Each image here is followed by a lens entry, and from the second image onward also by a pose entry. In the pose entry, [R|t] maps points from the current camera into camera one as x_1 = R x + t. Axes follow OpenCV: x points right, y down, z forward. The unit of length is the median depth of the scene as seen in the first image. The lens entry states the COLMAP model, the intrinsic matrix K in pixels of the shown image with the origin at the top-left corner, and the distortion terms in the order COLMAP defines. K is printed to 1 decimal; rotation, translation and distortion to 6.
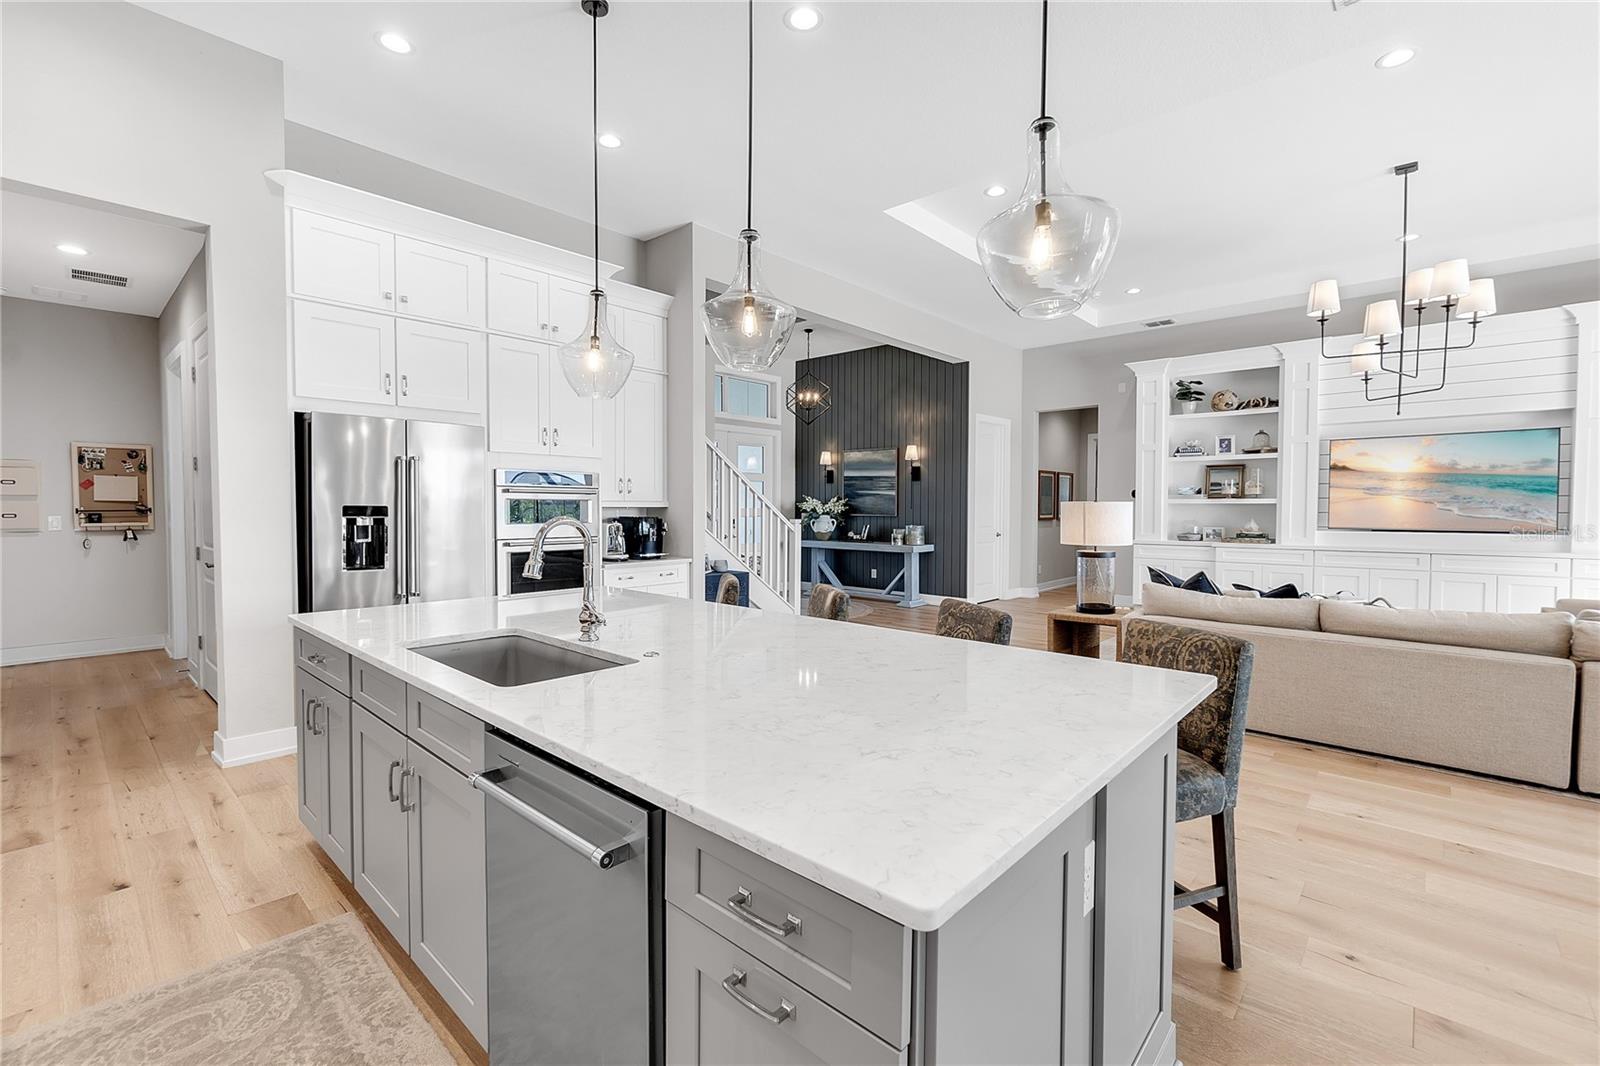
lens RADIAL K [[691.9, 0, 797.4], [0, 691.9, 530.6], [0, 0, 1]] dist [-0.011154, 0.002569]
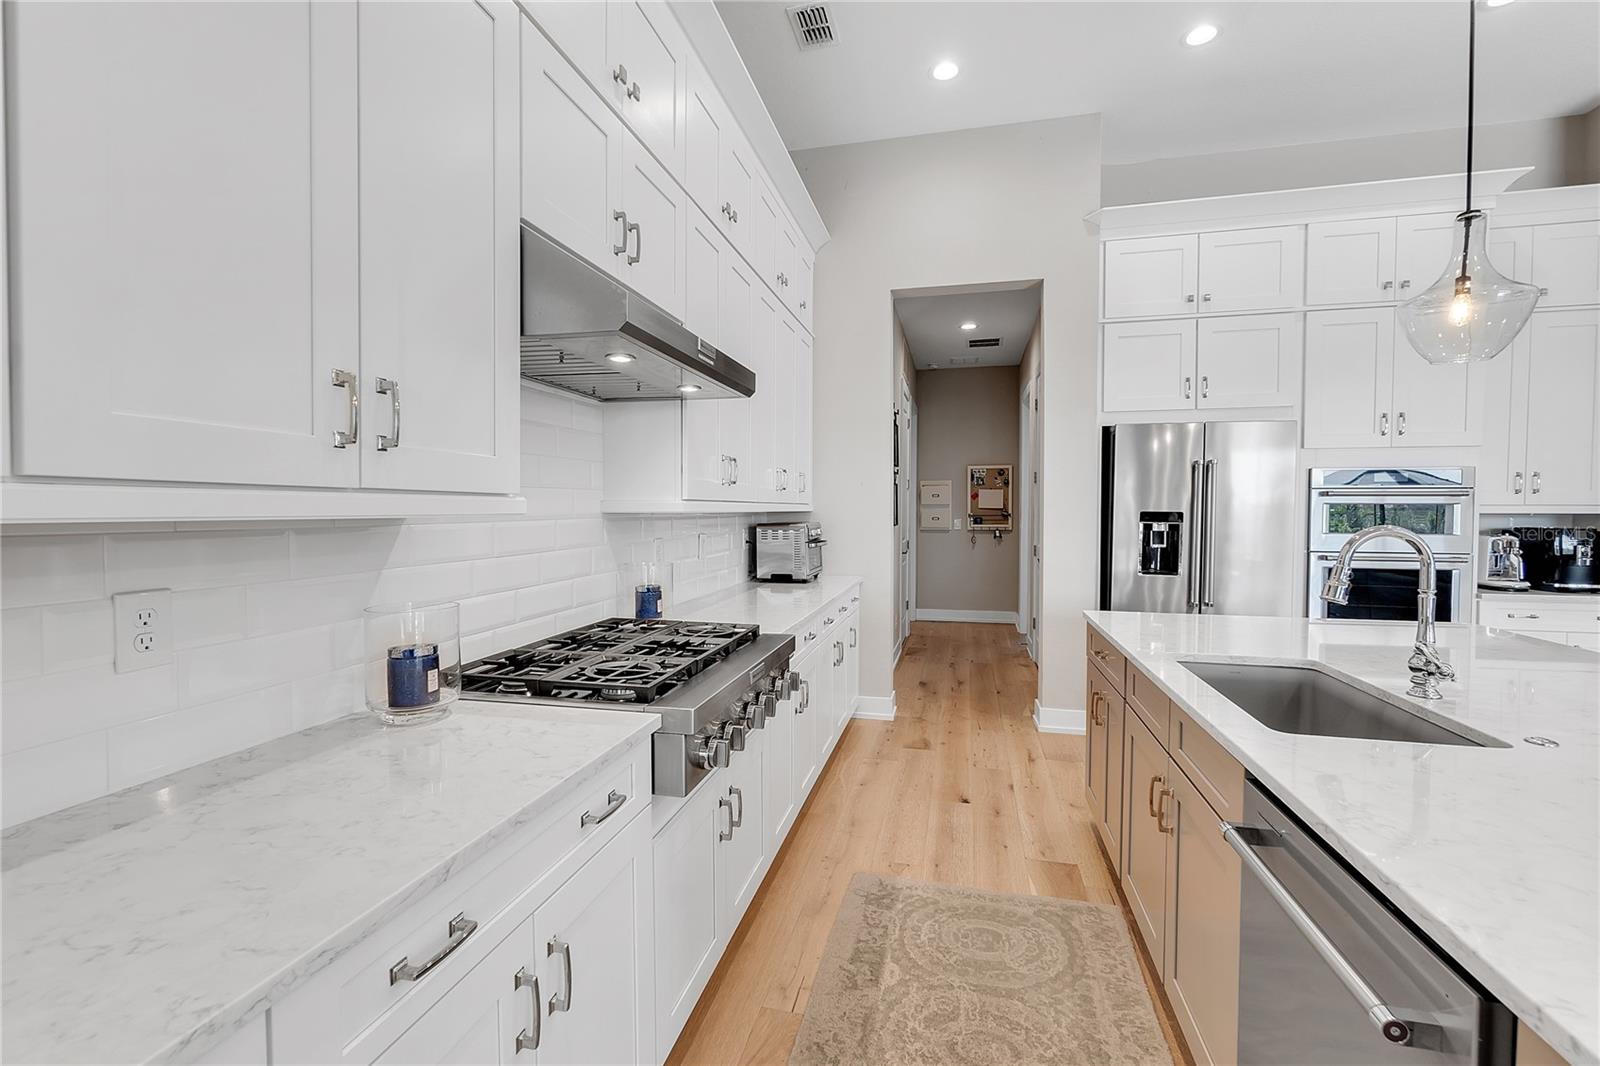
lens RADIAL K [[691.9, 0, 794.0], [0, 691.9, 529.0], [0, 0, 1]] dist [-0.011154, 0.002569]
pose [[0.477434, 0.020923, -0.878418, 0.007923], [-0.031080, 0.999493, 0.006914, -0.000967], [0.878118, 0.024000, 0.477842, 0.050865]]
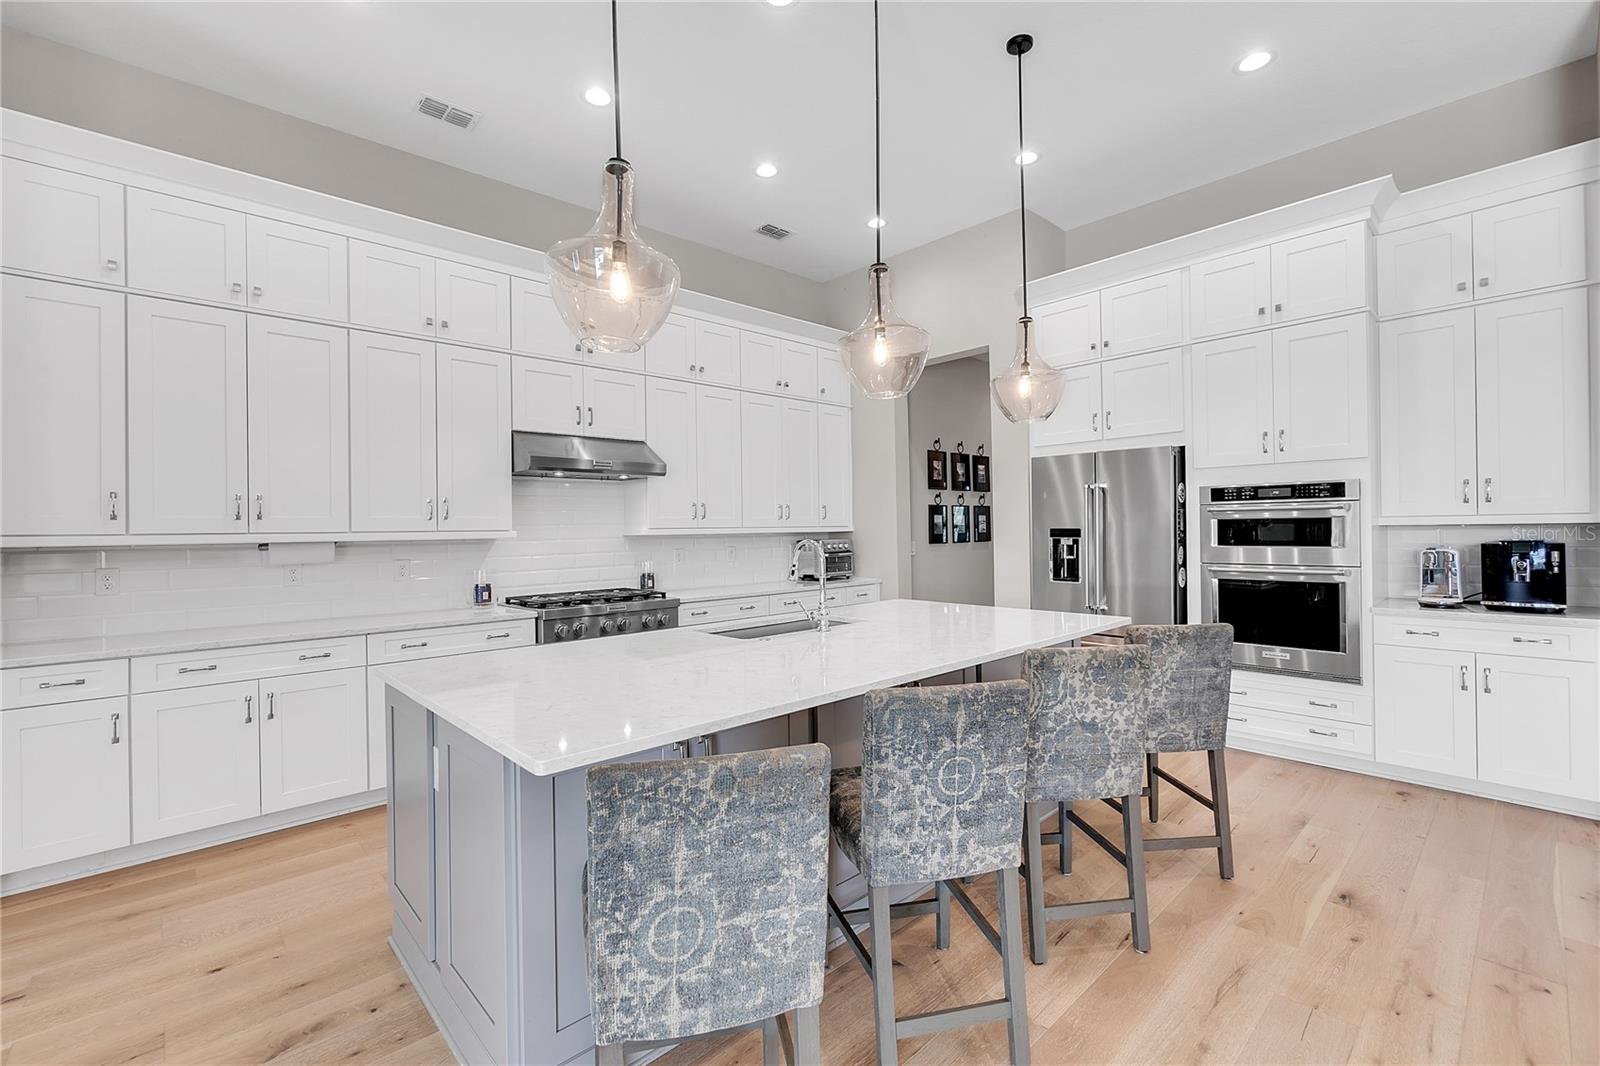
lens RADIAL K [[691.9, 0, 785.0], [0, 691.9, 532.4], [0, 0, 1]] dist [-0.011154, 0.002569]
pose [[-0.091746, -0.000604, -0.995782, 0.768453], [-0.021154, 0.999775, 0.001342, -0.024886], [0.995558, 0.021188, -0.091738, 0.757512]]
